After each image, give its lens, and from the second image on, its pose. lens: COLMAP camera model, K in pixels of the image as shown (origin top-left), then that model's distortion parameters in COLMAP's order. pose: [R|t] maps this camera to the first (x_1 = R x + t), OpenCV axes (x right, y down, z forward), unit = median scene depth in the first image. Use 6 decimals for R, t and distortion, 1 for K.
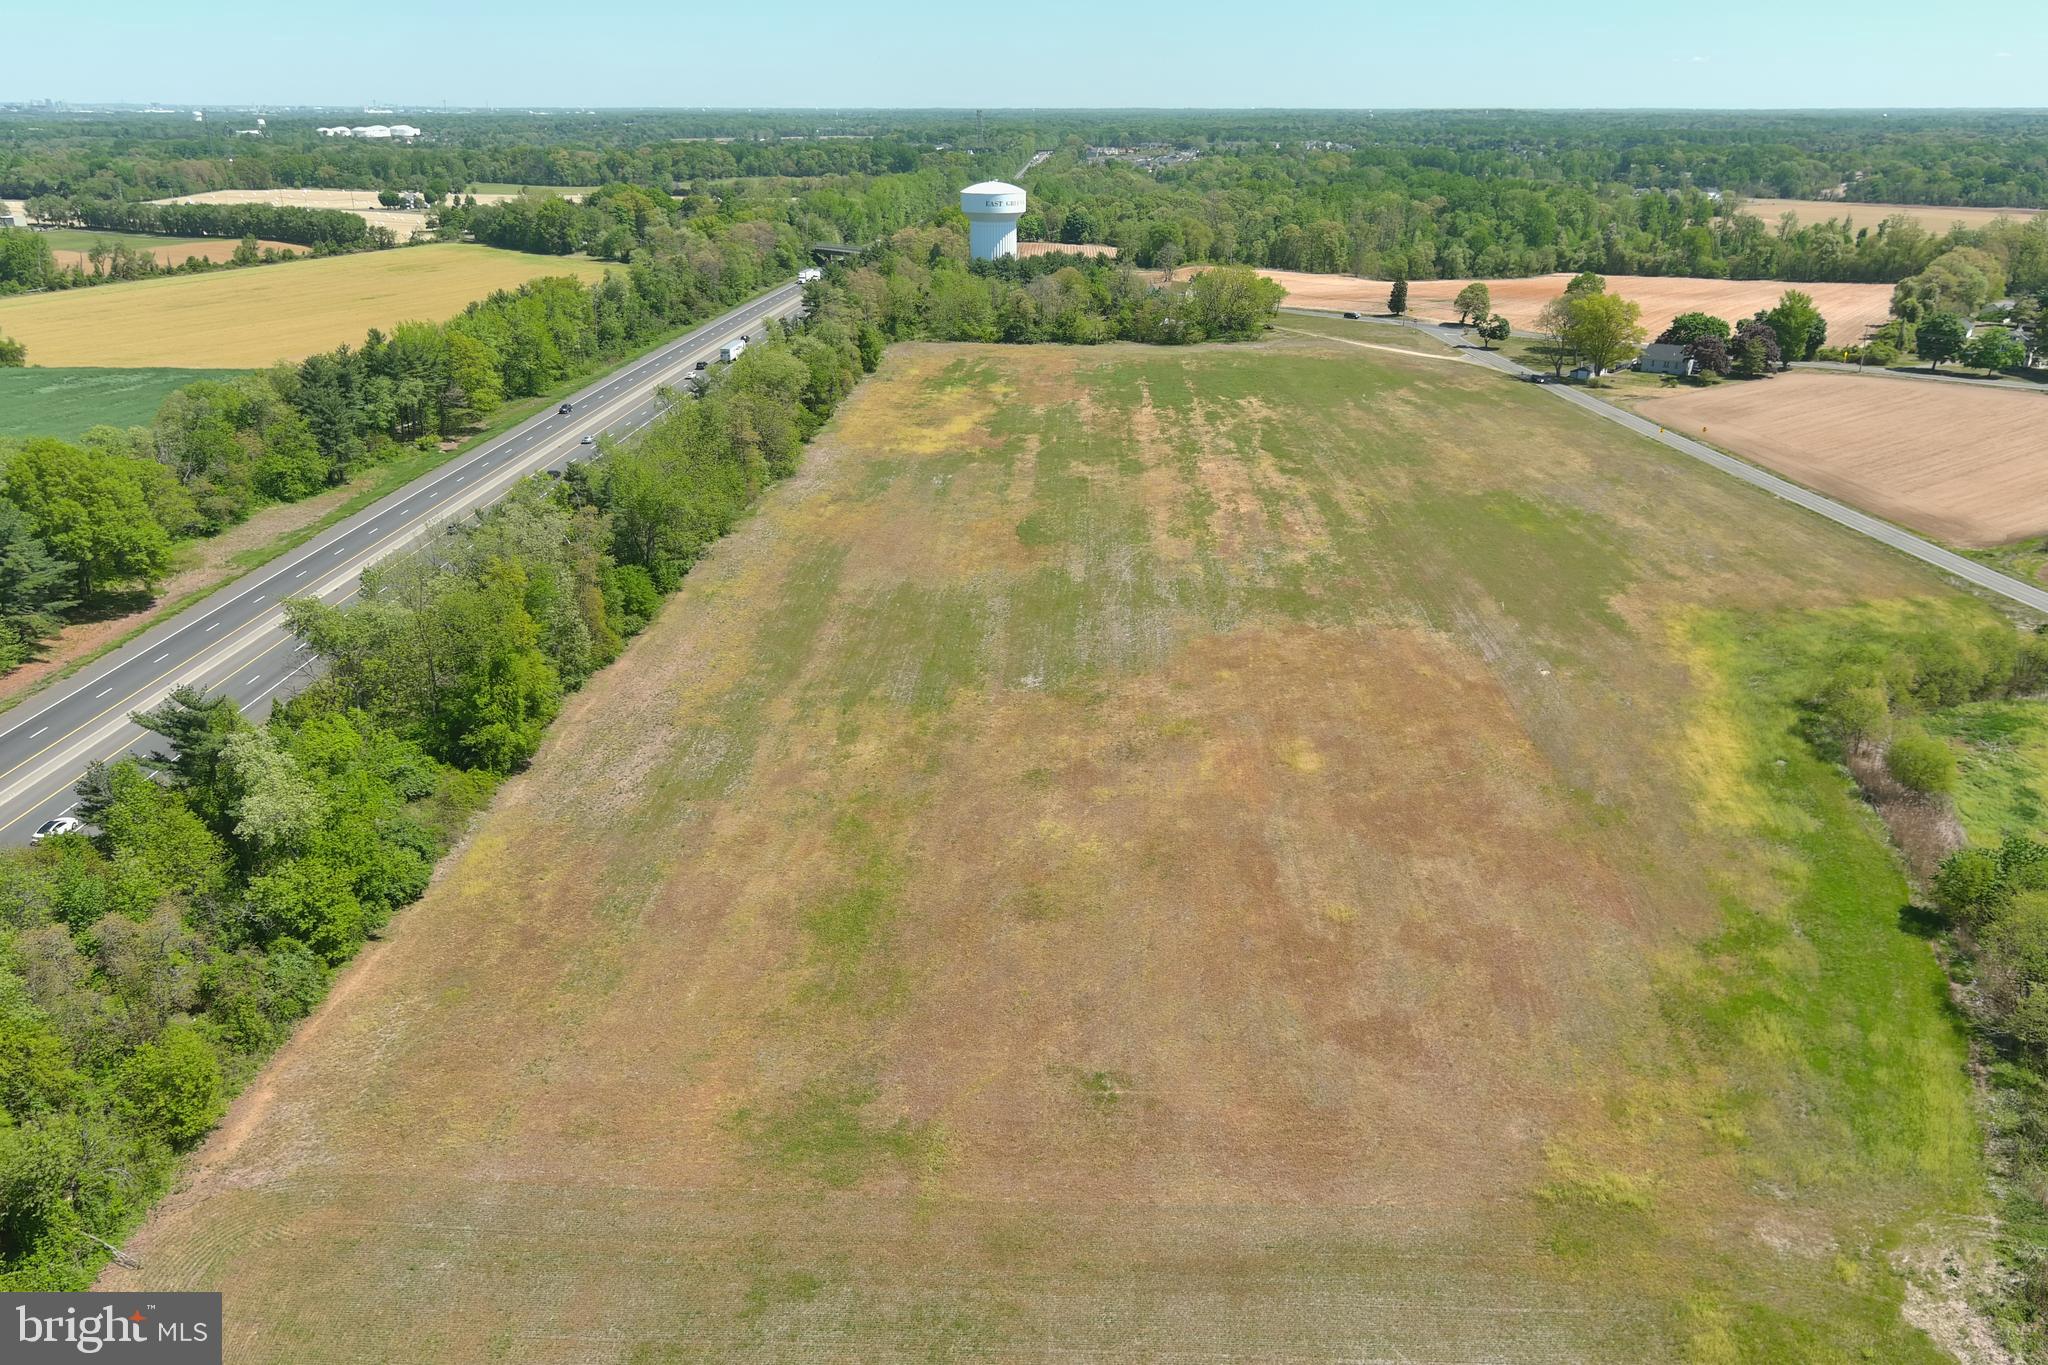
lens RADIAL K [[1584.9, 0, 1018.3], [0, 1584.9, 696.3], [0, 0, 1]] dist [0.029953, -0.028167]
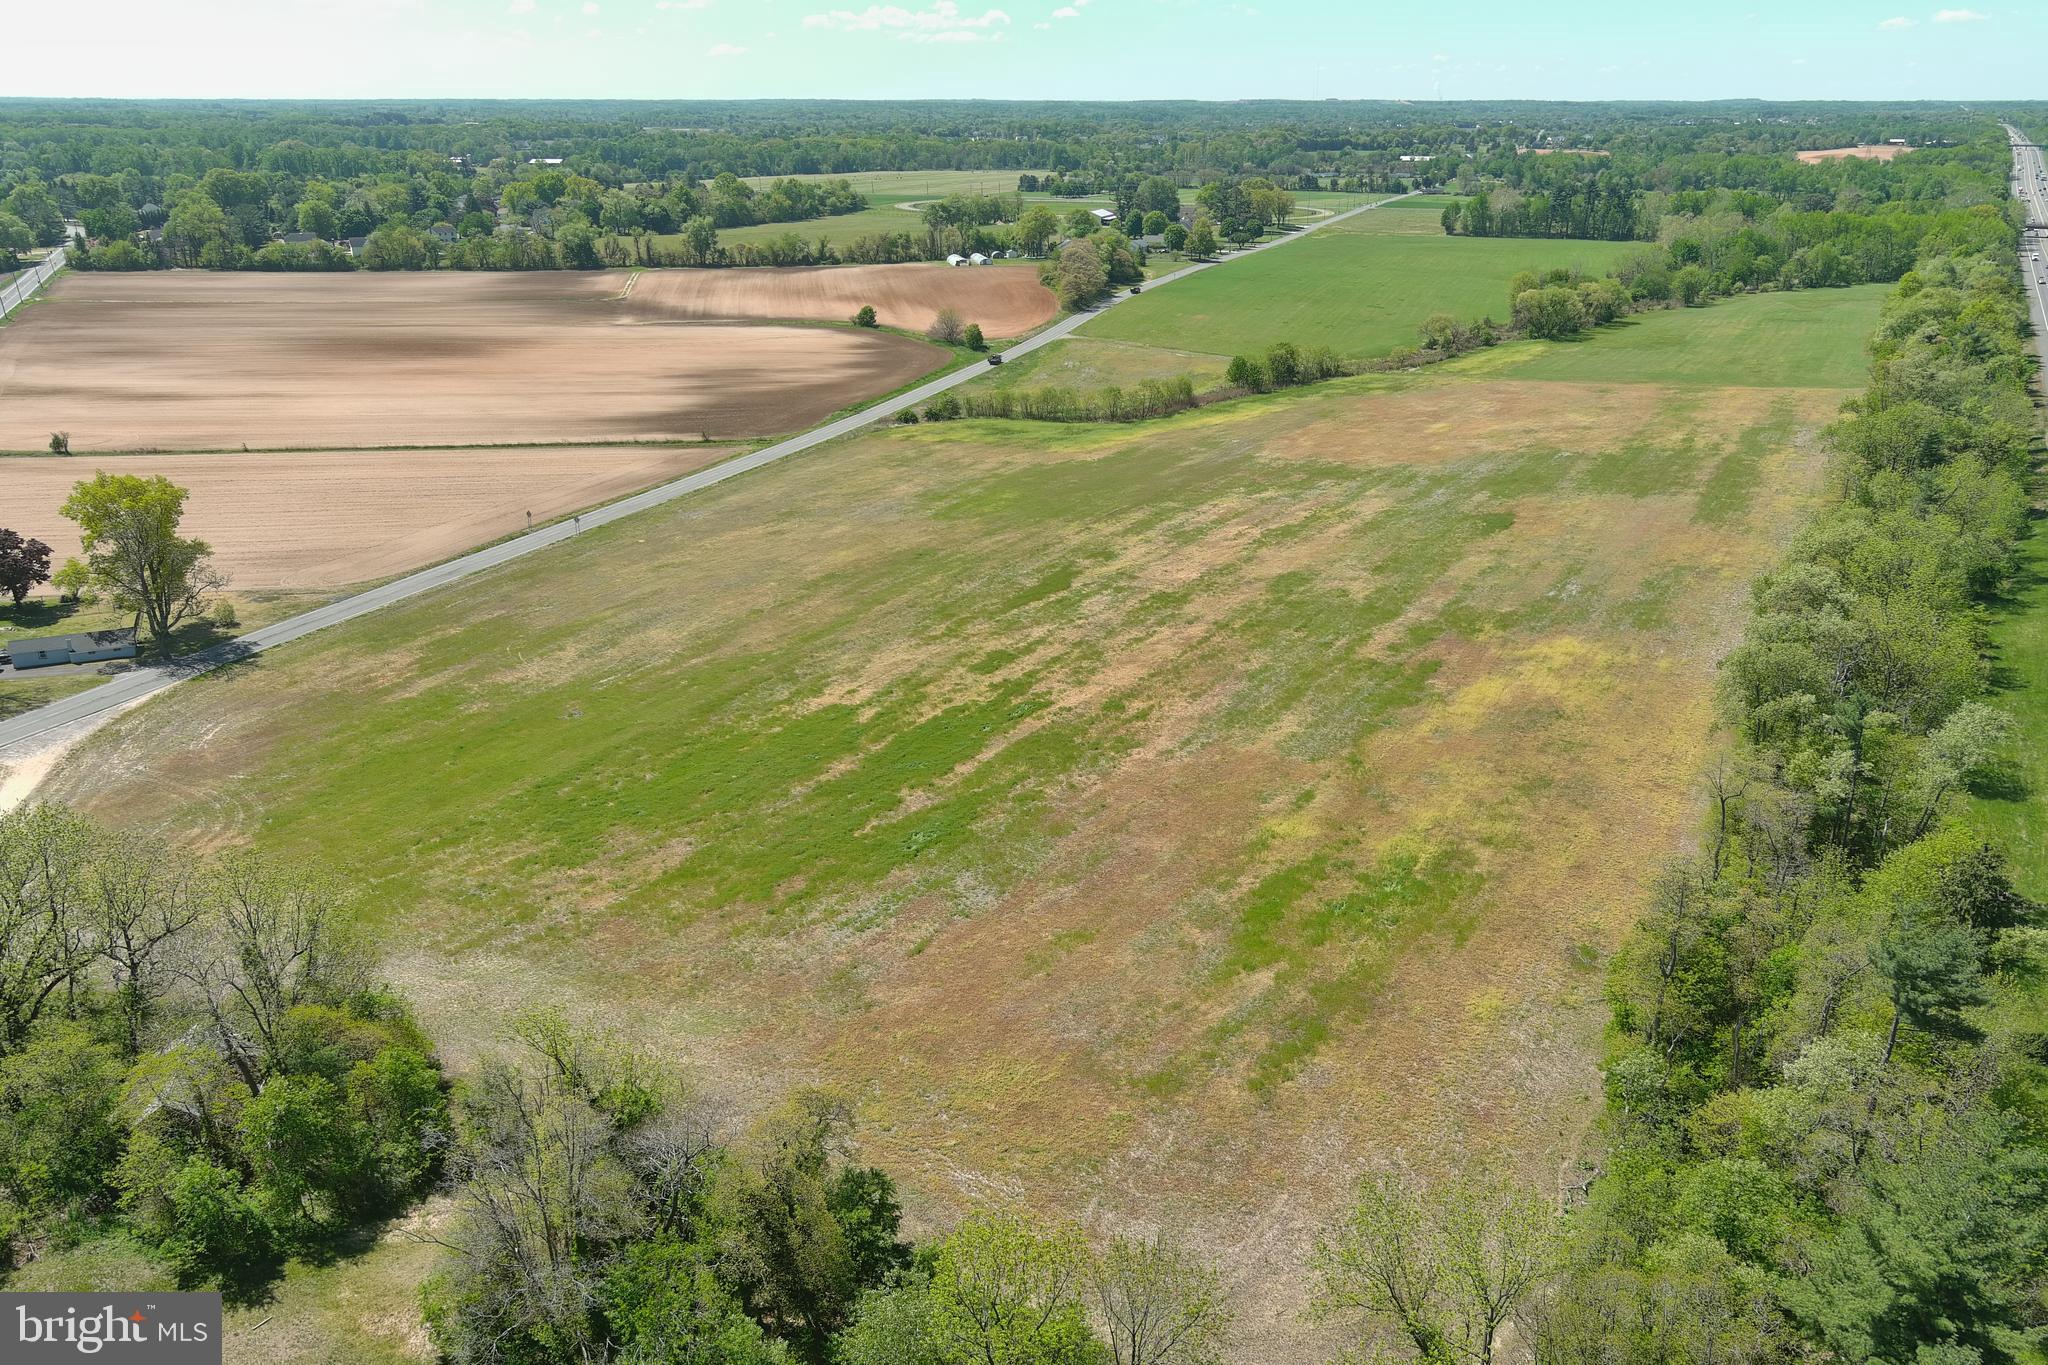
lens RADIAL K [[1584.9, 0, 1015.9], [0, 1584.9, 688.0], [0, 0, 1]] dist [0.029953, -0.028167]
pose [[-0.892670, -0.155682, 0.422971, -0.087212], [0.161294, 0.765955, 0.622332, -0.376021], [-0.420863, 0.623759, -0.658634, 0.999990]]
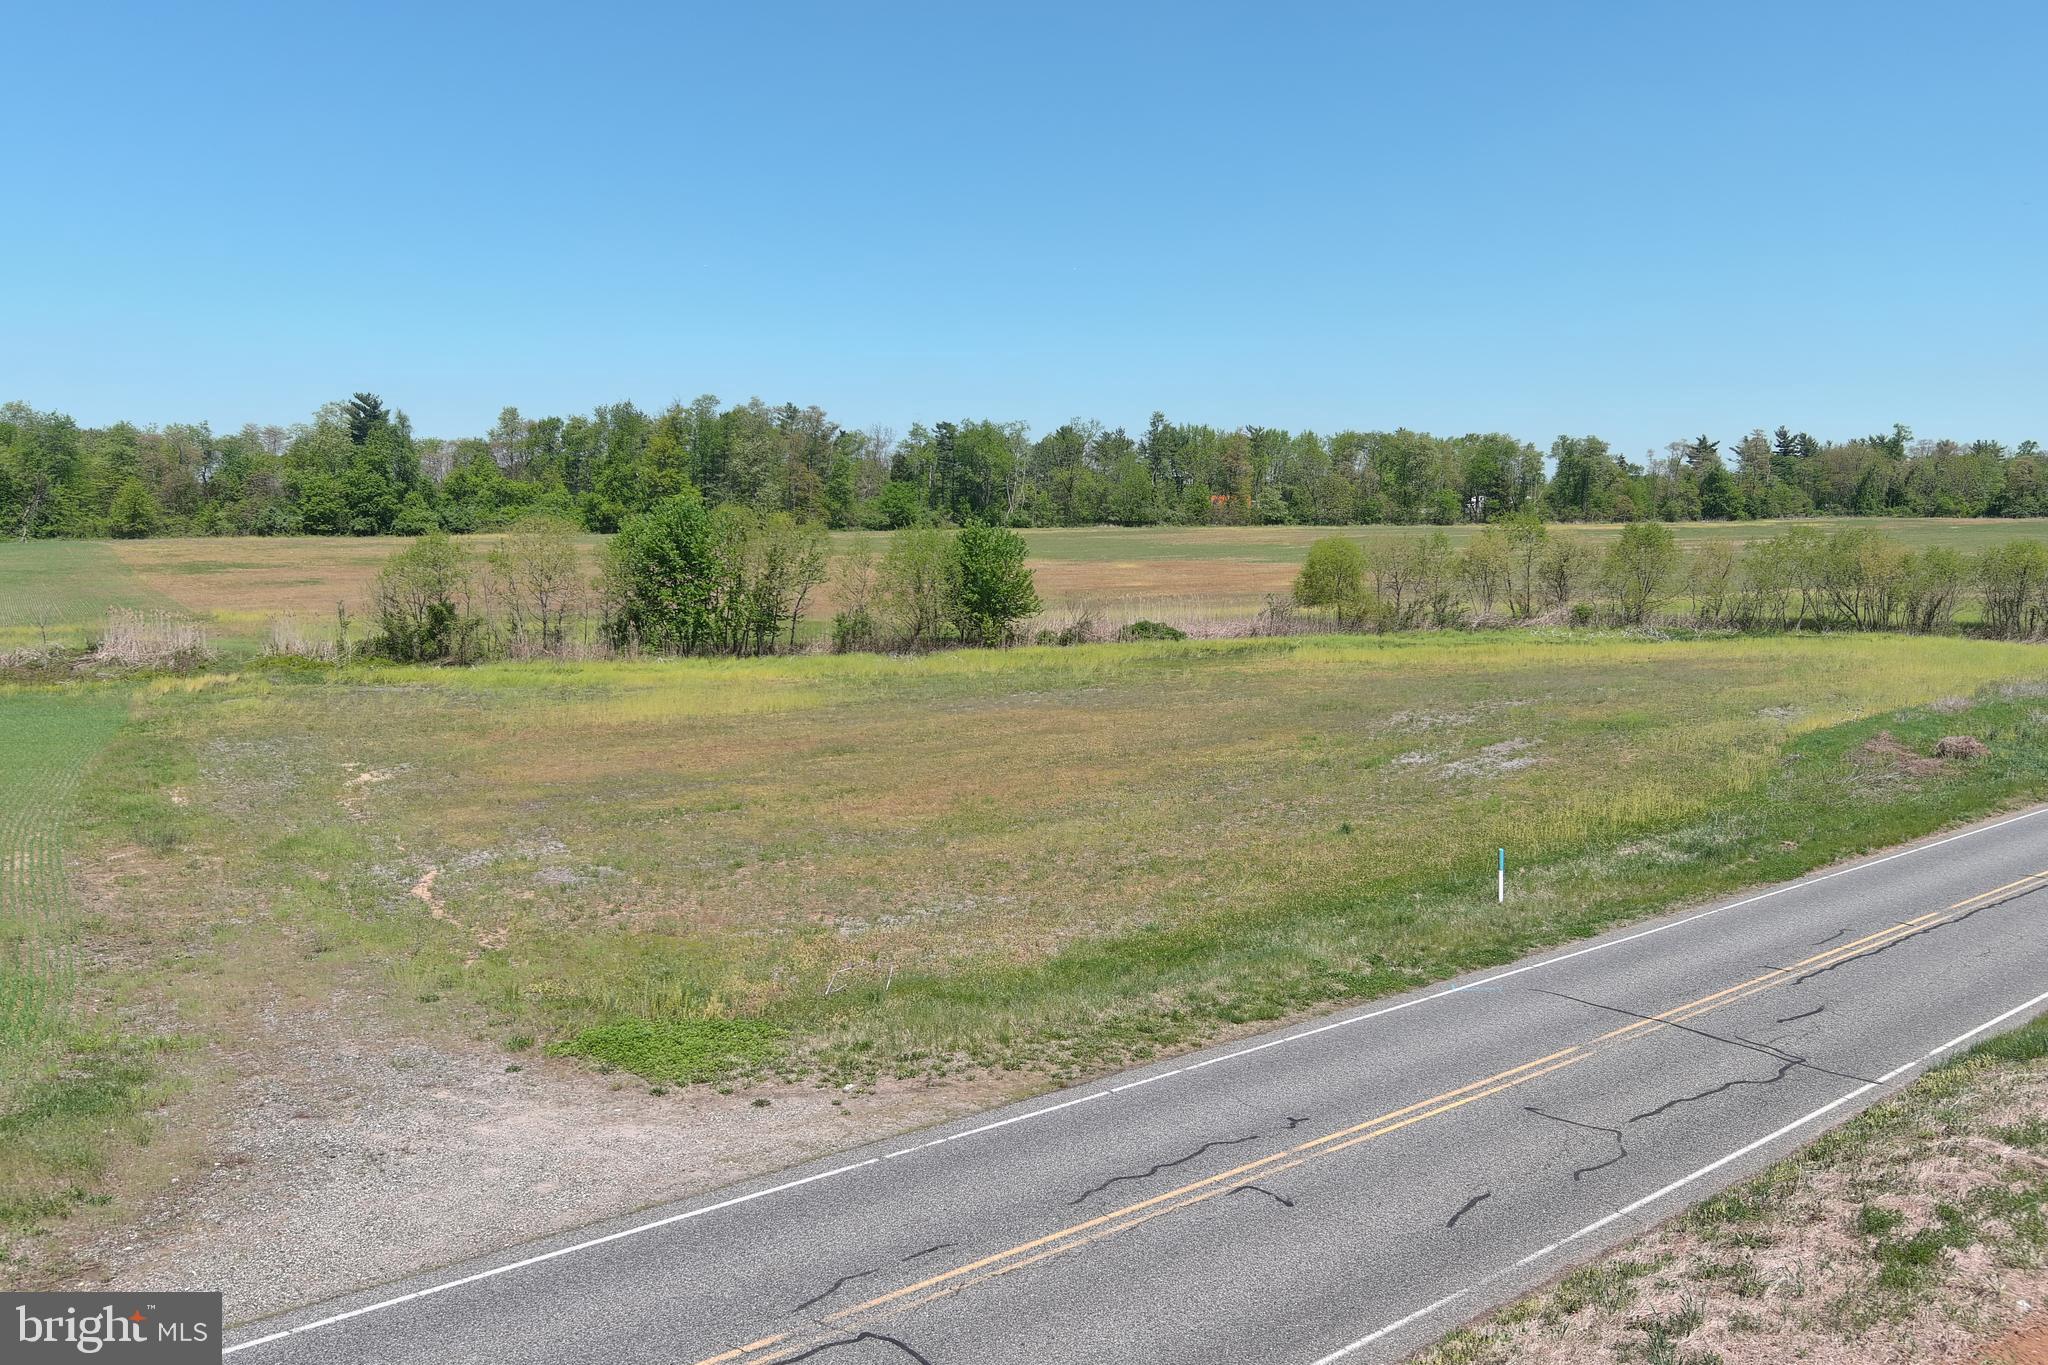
lens RADIAL K [[1584.9, 0, 1020.9], [0, 1584.9, 701.7], [0, 0, 1]] dist [0.029953, -0.028167]
pose [[0.547251, 0.106488, -0.830167, 0.372521], [-0.296726, 0.952132, -0.073470, 0.063995], [0.782605, 0.286538, 0.552653, 0.186033]]
